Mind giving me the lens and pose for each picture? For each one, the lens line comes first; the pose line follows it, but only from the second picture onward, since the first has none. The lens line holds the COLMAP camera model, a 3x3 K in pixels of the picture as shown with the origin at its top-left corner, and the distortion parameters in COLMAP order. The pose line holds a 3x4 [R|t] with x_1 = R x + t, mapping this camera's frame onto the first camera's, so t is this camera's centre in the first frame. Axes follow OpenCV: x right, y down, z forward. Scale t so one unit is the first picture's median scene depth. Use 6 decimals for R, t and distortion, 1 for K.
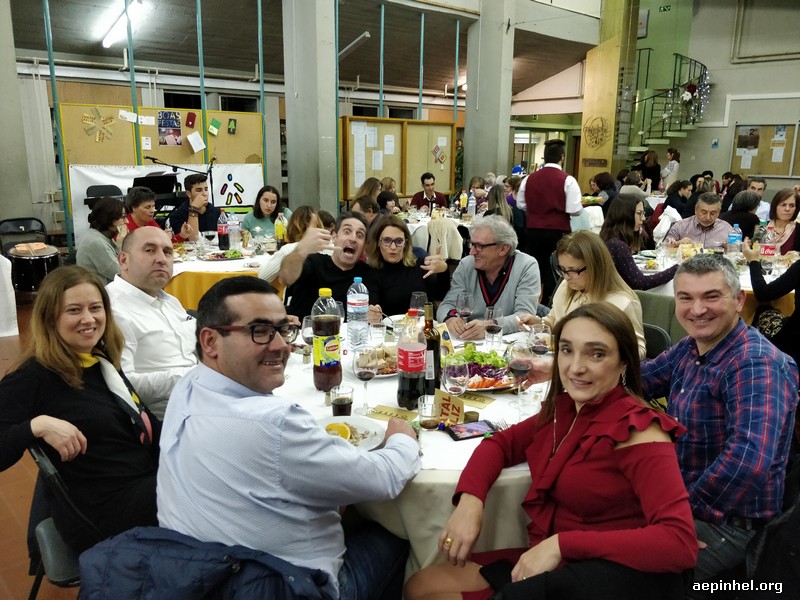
lens RADIAL K [[649.9, 0, 400.0], [0, 649.9, 300.0], [0, 0, 1]] dist [0.000312, -0.004443]
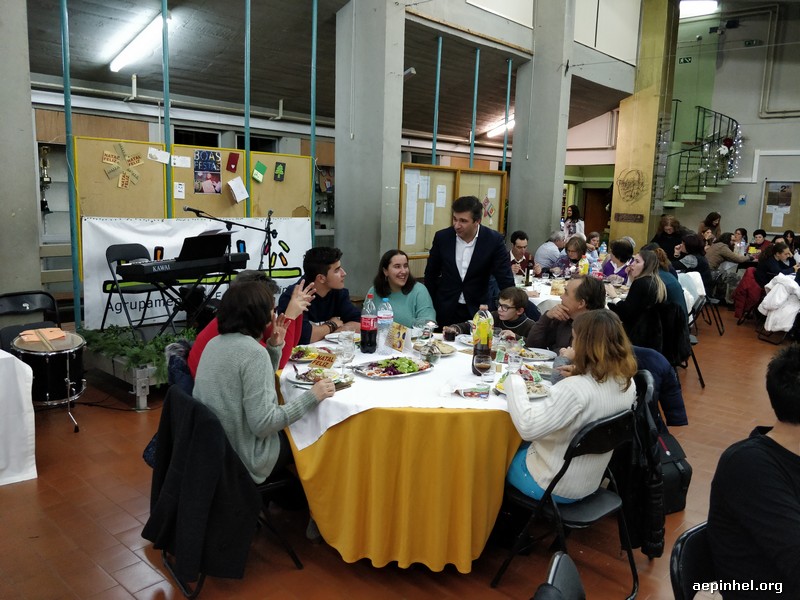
lens RADIAL K [[649.9, 0, 400.0], [0, 649.9, 300.0], [0, 0, 1]] dist [0.000312, -0.004443]
pose [[0.995883, 0.007167, 0.090361, -0.150152], [-0.001133, 0.997775, -0.066655, -0.044550], [-0.090638, 0.066278, 0.993676, 0.160226]]
